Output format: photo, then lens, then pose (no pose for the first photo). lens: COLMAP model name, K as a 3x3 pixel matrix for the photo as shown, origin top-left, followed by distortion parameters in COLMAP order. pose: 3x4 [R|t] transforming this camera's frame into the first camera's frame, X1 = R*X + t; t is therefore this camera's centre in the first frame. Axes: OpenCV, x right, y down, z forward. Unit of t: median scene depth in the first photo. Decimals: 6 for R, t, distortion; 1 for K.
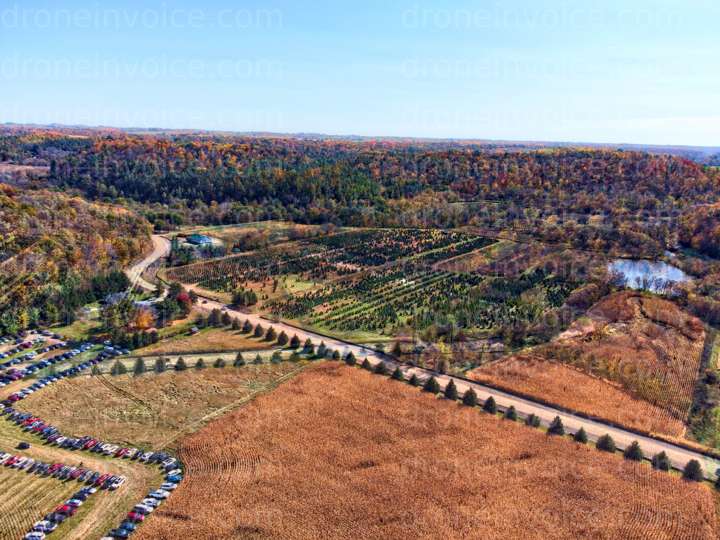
lens RADIAL K [[523.1, 0, 360.0], [0, 523.1, 270.0], [0, 0, 1]] dist [0.004411, 0.002878]
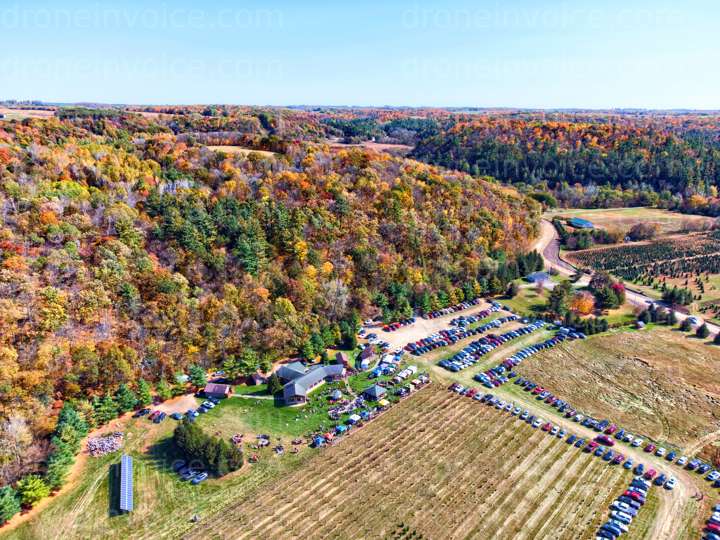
lens RADIAL K [[489.6, 0, 360.0], [0, 489.6, 270.0], [0, 0, 1]] dist [0.022362, 0.001960]
pose [[0.871566, 0.133722, -0.471689, -0.308250], [-0.104005, 0.990617, 0.088660, -0.012903], [0.479119, -0.028215, 0.877296, -0.062005]]
